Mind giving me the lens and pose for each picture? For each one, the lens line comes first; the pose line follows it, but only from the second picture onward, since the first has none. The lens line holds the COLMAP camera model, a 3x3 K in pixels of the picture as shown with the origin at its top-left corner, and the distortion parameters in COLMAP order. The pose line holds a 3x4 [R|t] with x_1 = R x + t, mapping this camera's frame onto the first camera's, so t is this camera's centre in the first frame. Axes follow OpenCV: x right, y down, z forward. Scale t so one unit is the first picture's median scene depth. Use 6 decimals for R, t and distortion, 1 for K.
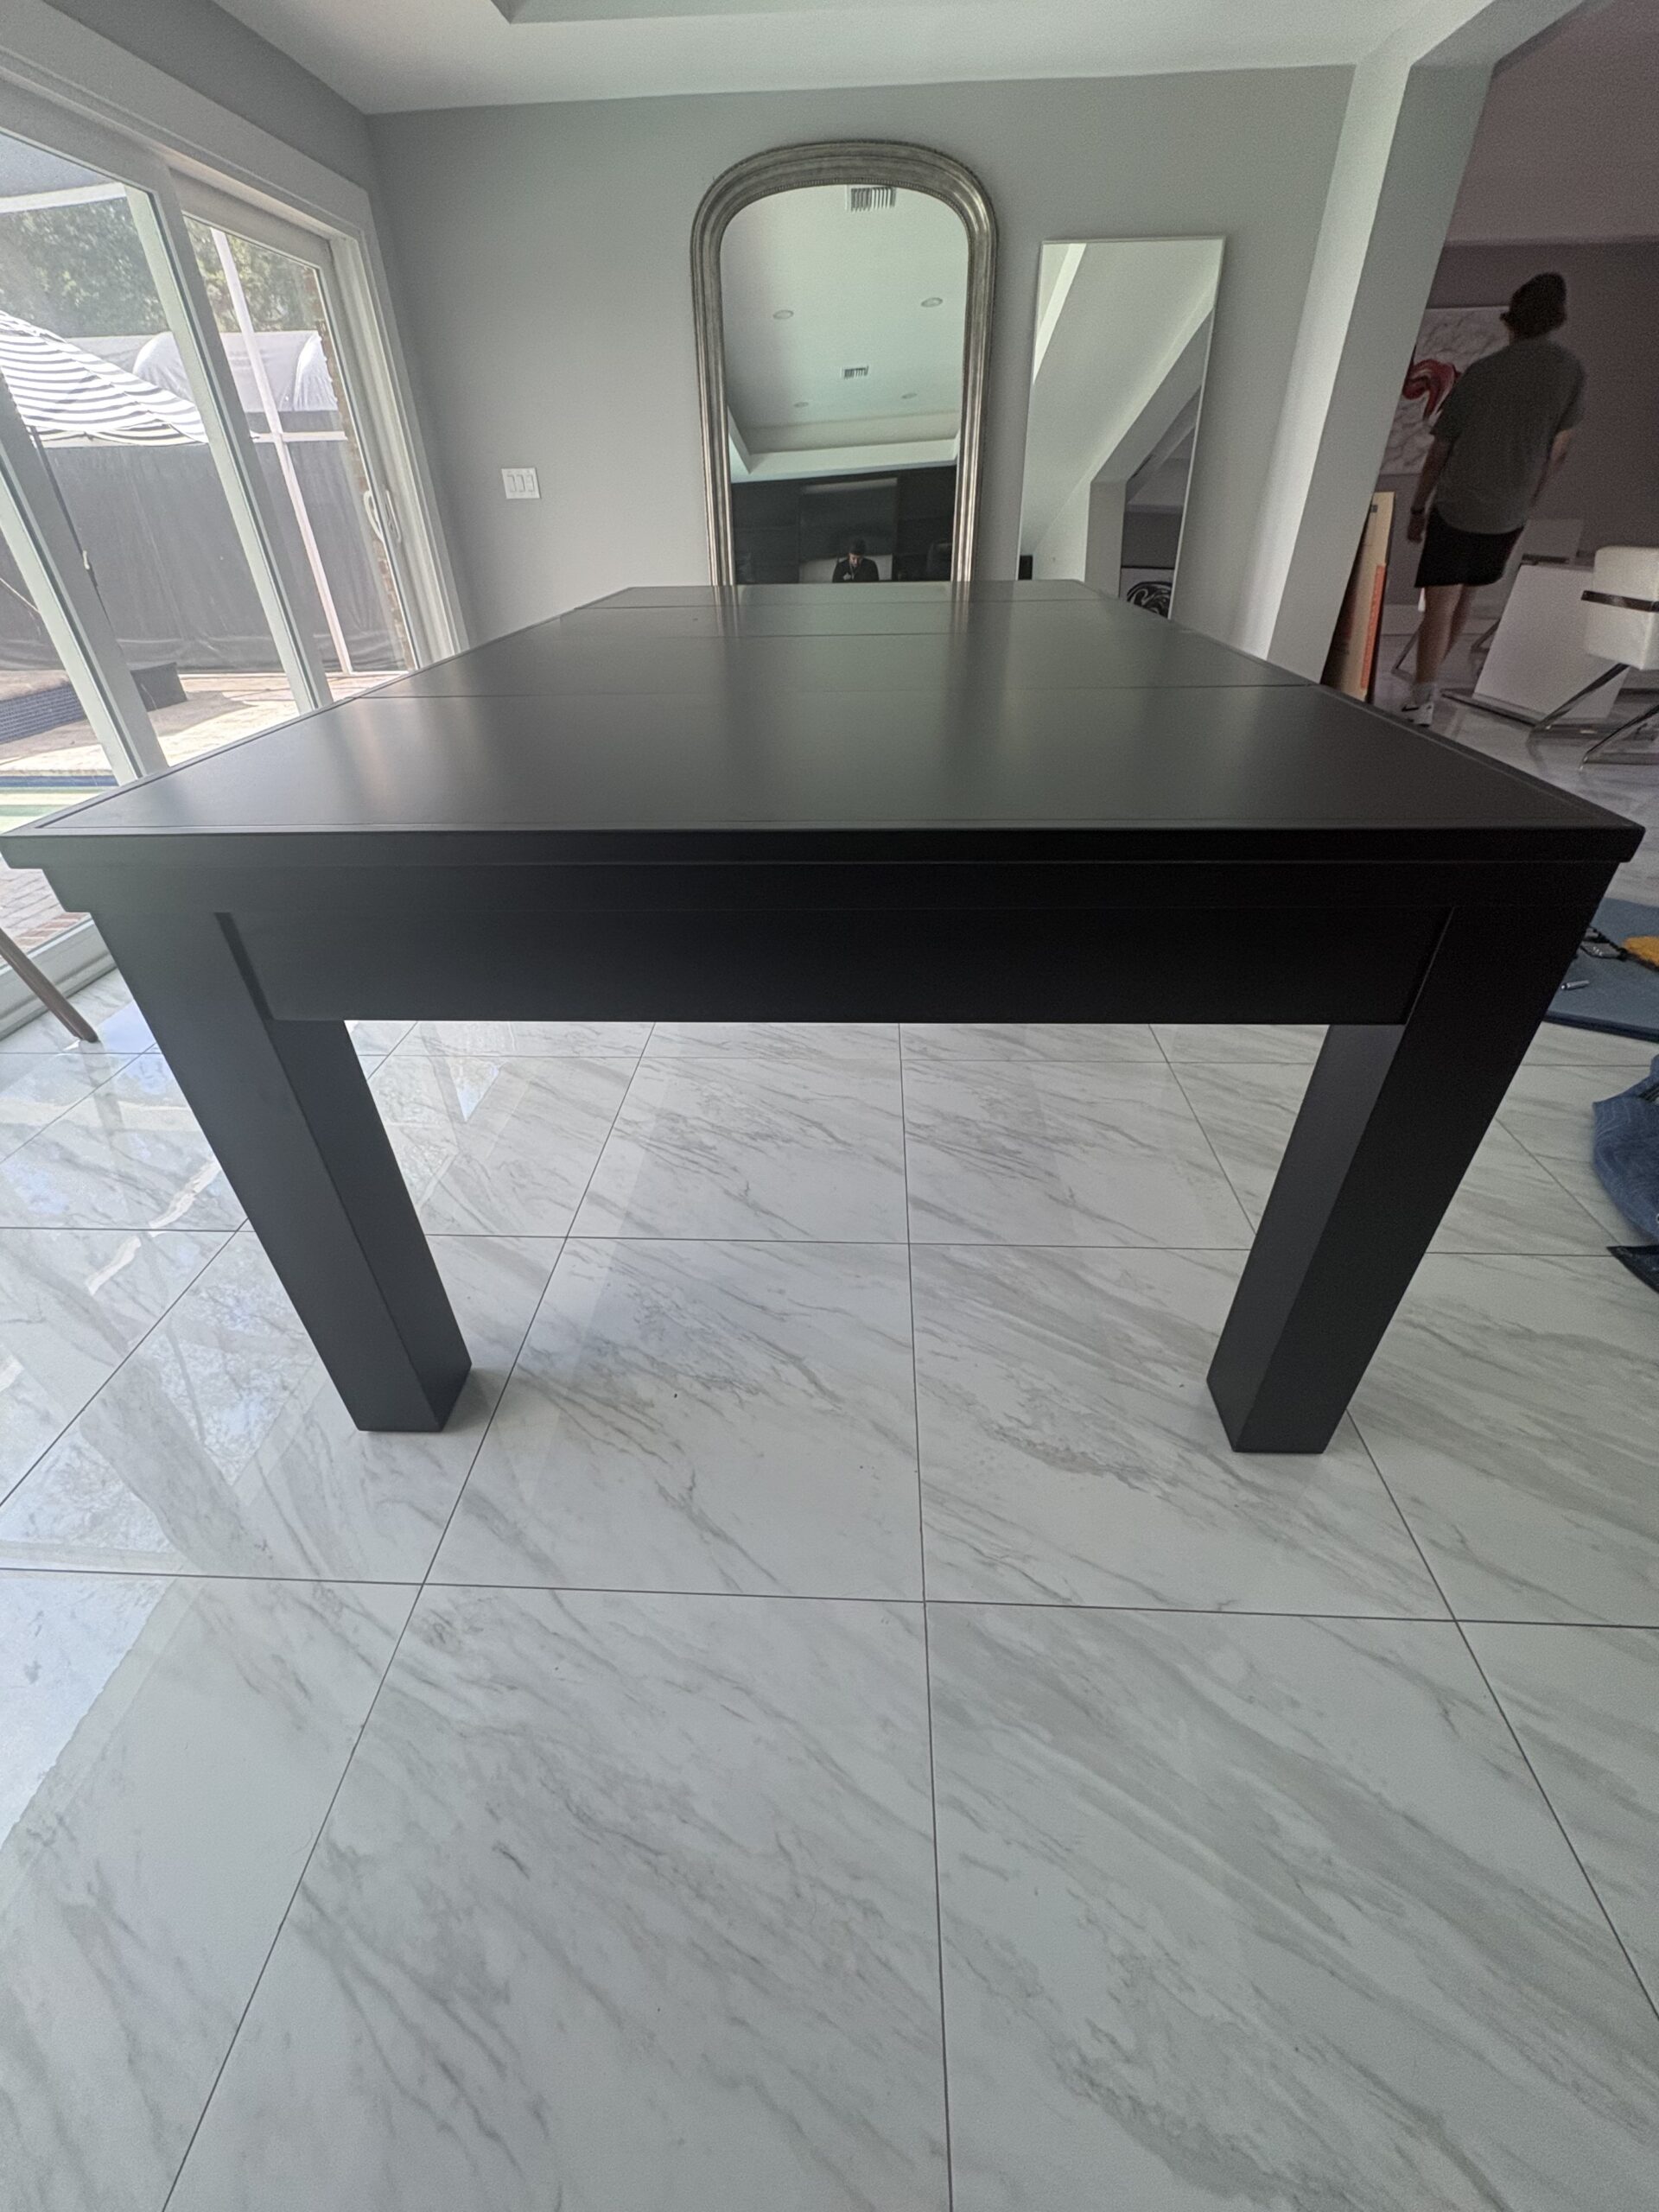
lens RADIAL K [[883.4, 0, 825.6], [0, 883.4, 1103.3], [0, 0, 1]] dist [-0.001328, 0.000277]
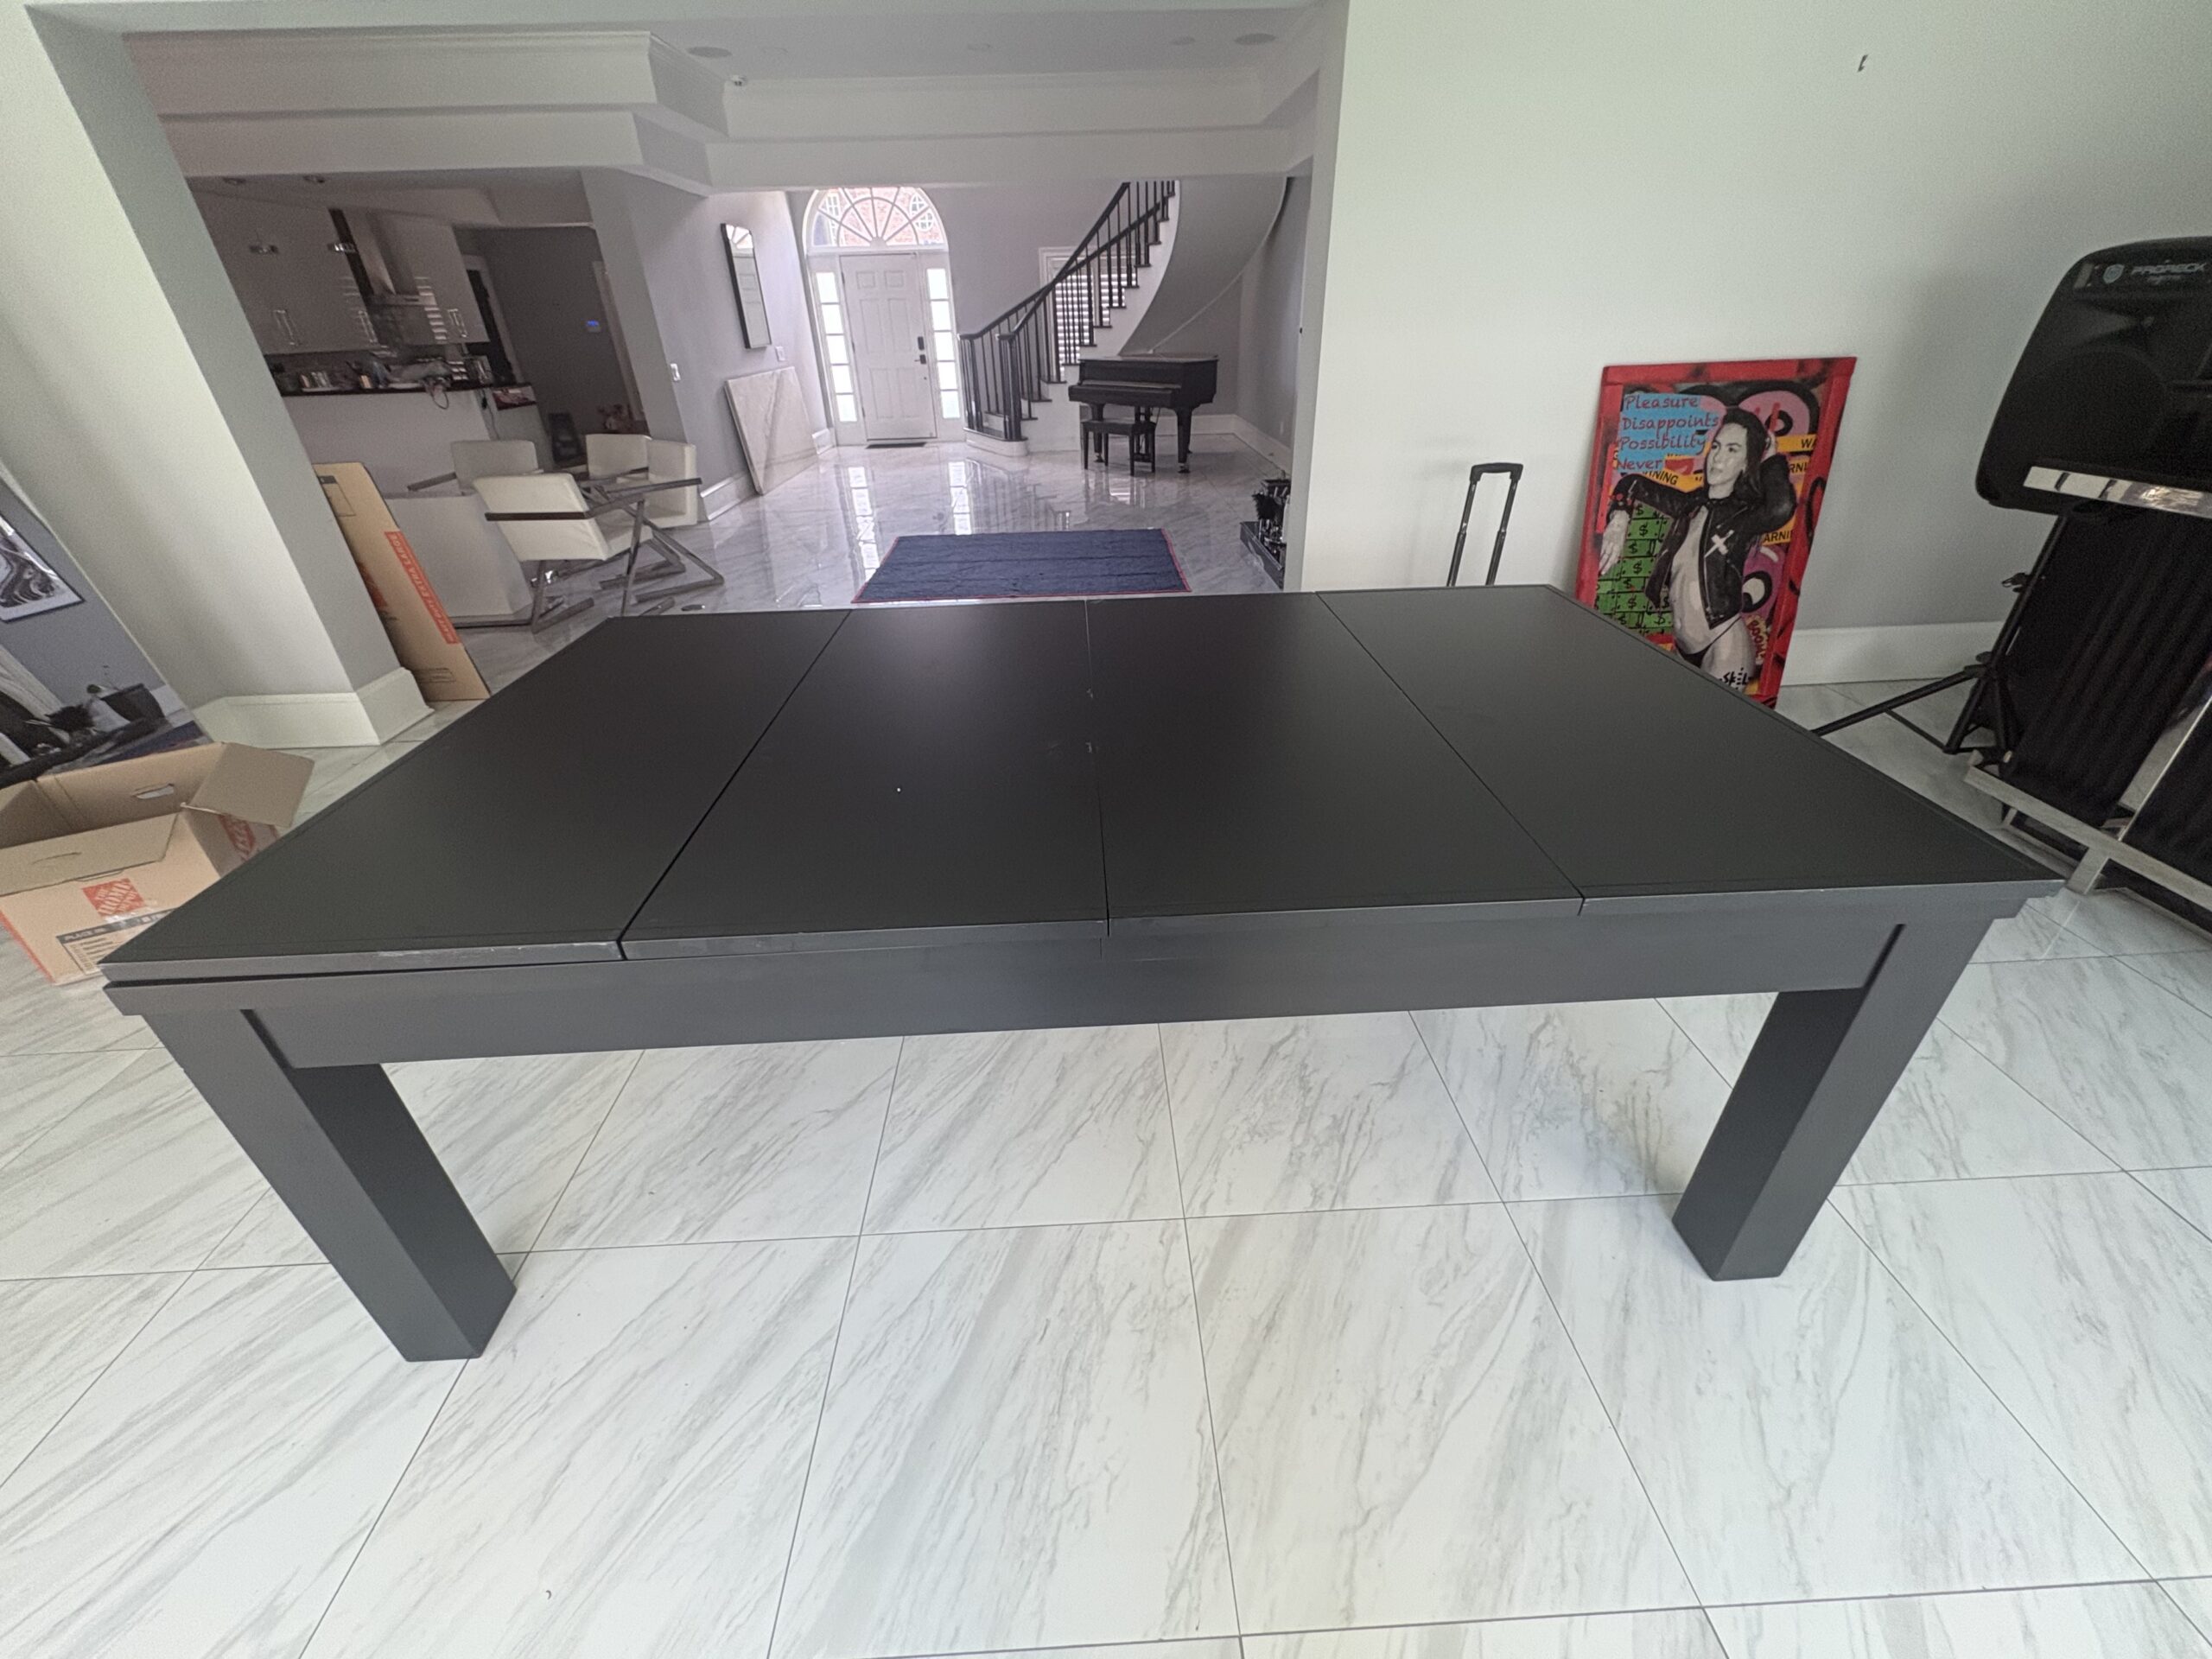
lens RADIAL K [[883.4, 0, 1105.4], [0, 883.4, 829.5], [0, 0, 1]] dist [-0.001328, 0.000277]
pose [[-0.086342, -0.488537, 0.868261, -1.182467], [0.588292, 0.678346, 0.440181, -1.118678], [-0.804026, 0.548797, 0.228833, 1.104567]]
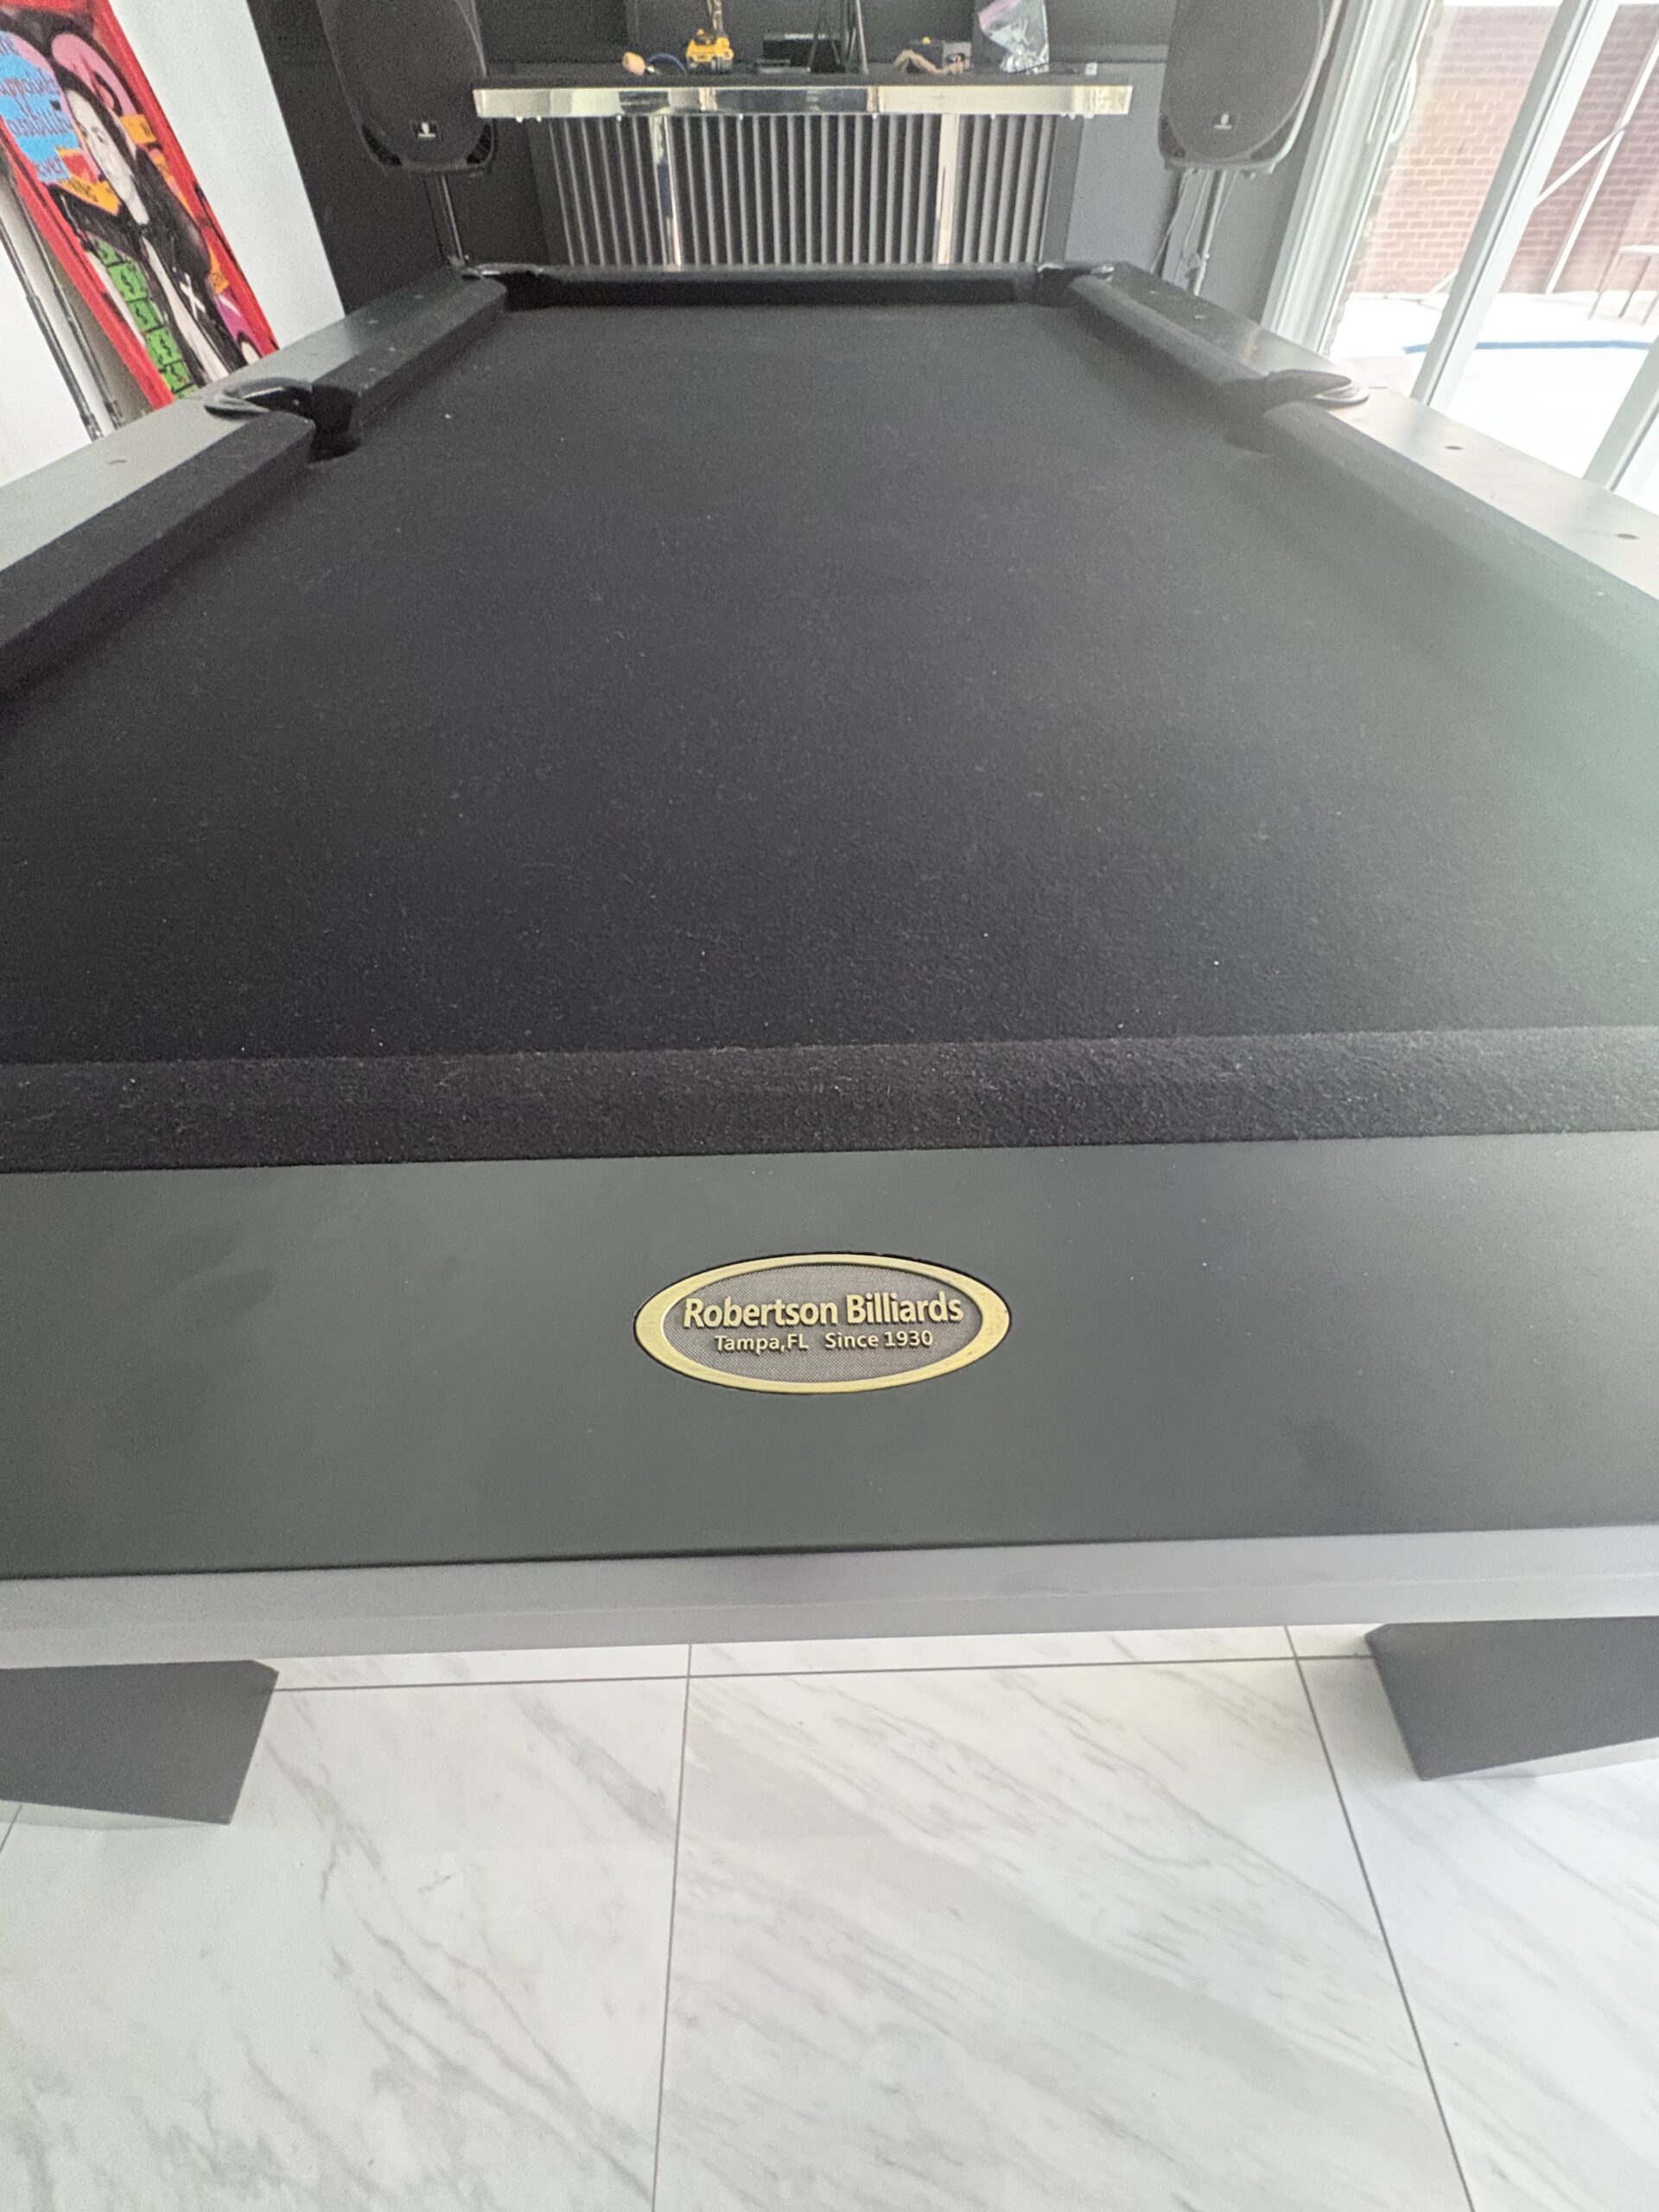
lens RADIAL K [[883.4, 0, 826.3], [0, 883.4, 1107.1], [0, 0, 1]] dist [-0.001328, 0.000277]
pose [[-0.997196, 0.067891, -0.031489, 0.063663], [-0.023504, 0.115356, 0.993046, -1.359476], [0.071052, 0.991001, -0.113437, 2.029802]]
